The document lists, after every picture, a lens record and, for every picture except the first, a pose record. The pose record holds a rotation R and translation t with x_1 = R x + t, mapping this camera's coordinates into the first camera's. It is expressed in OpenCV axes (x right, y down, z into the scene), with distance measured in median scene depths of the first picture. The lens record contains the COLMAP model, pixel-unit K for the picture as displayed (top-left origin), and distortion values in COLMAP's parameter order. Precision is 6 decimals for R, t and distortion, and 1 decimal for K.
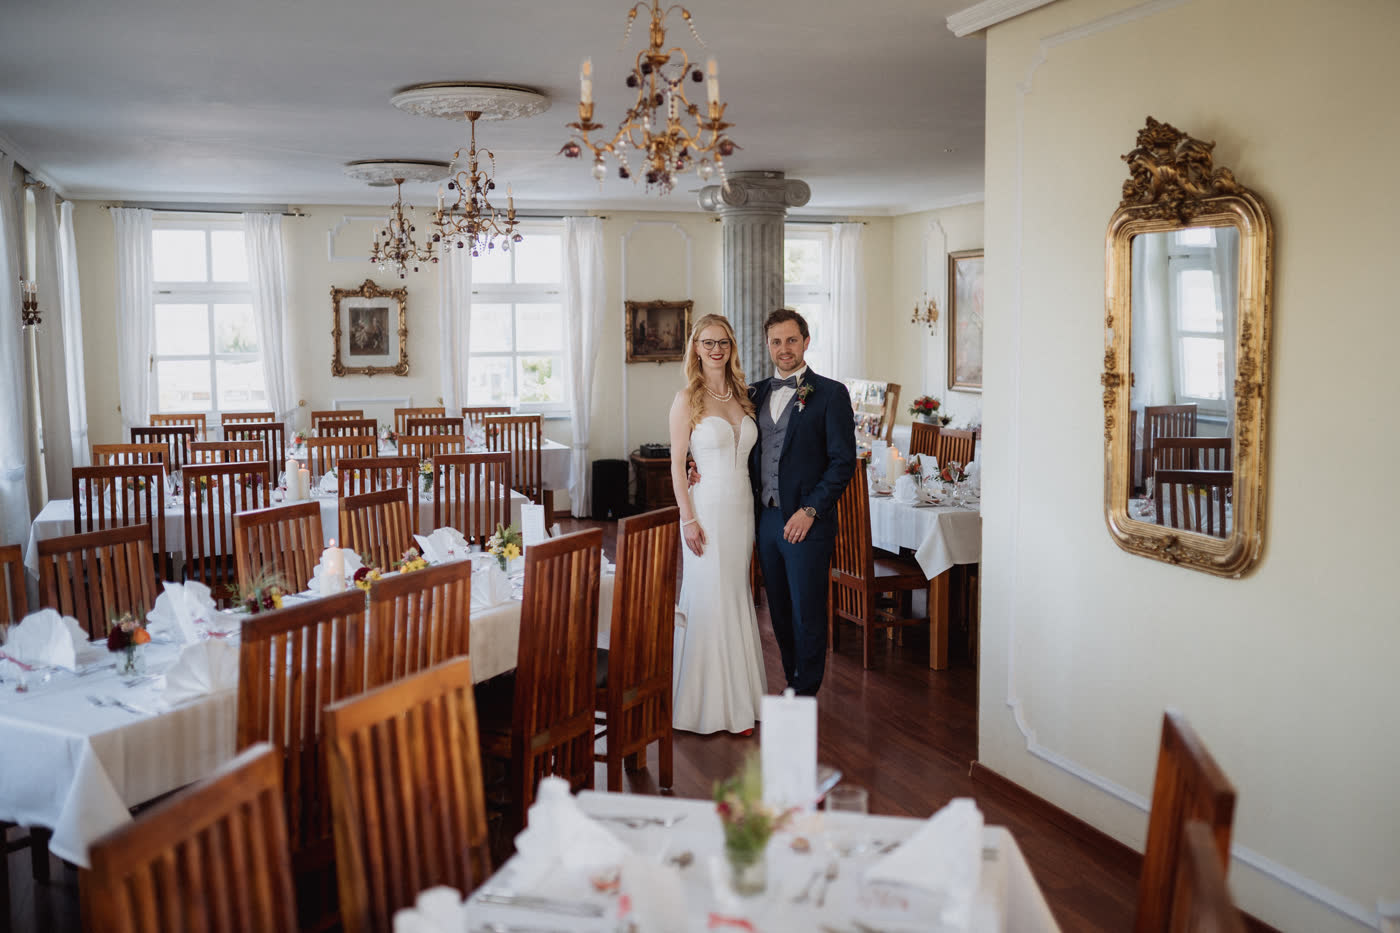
lens RADIAL K [[1419.0, 0, 702.1], [0, 1419.0, 468.8], [0, 0, 1]] dist [0.013592, 0.000000]
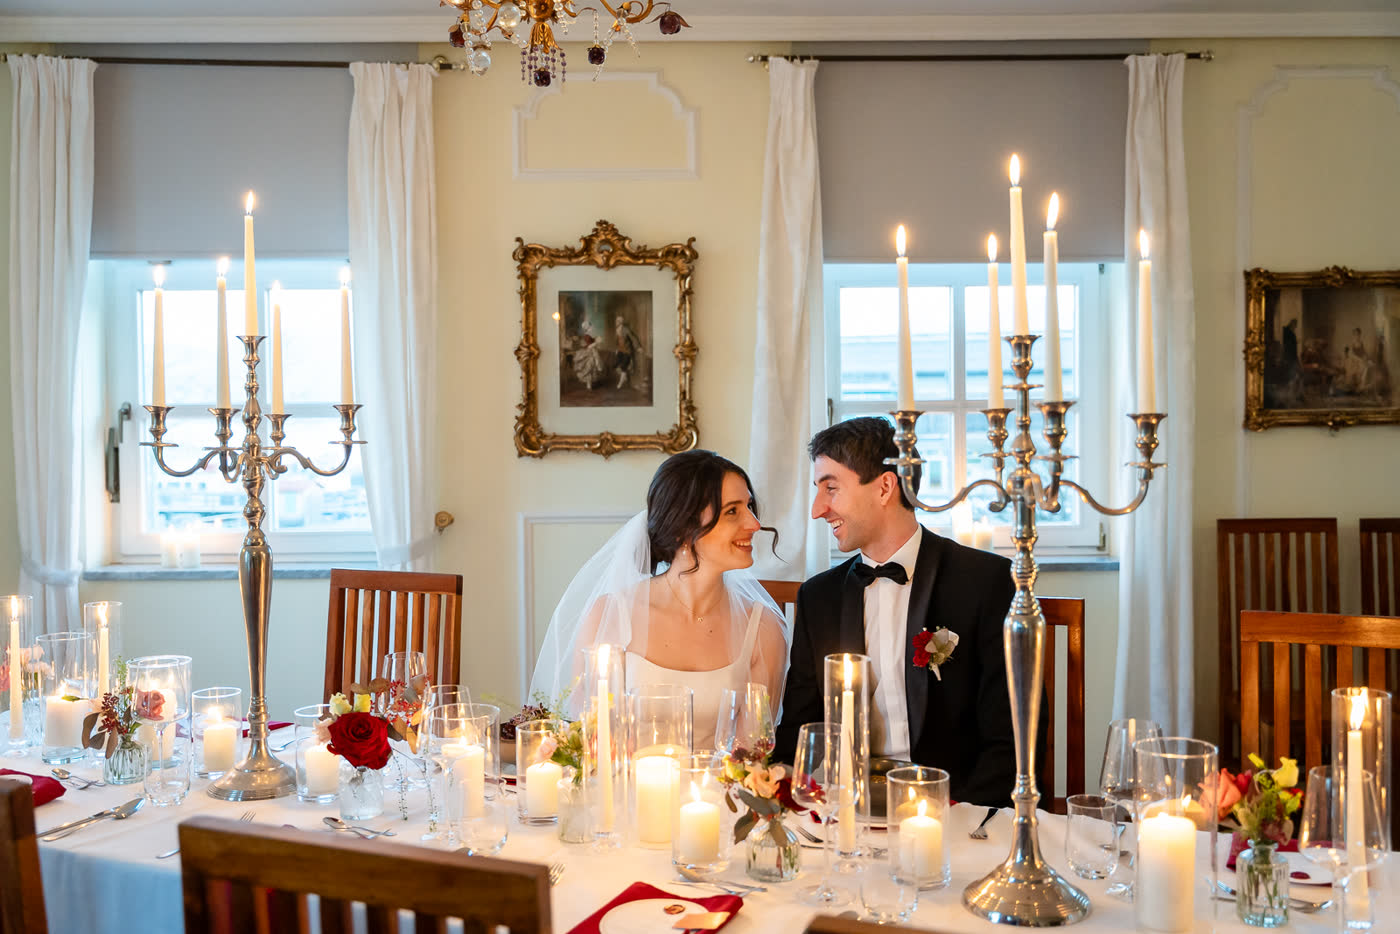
lens RADIAL K [[1419.0, 0, 702.5], [0, 1419.0, 464.9], [0, 0, 1]] dist [0.013592, 0.000000]
pose [[0.953980, 0.009589, -0.299716, -0.083027], [-0.028731, 0.997813, -0.059525, -0.039114], [0.298490, 0.065397, 0.952170, 0.616654]]
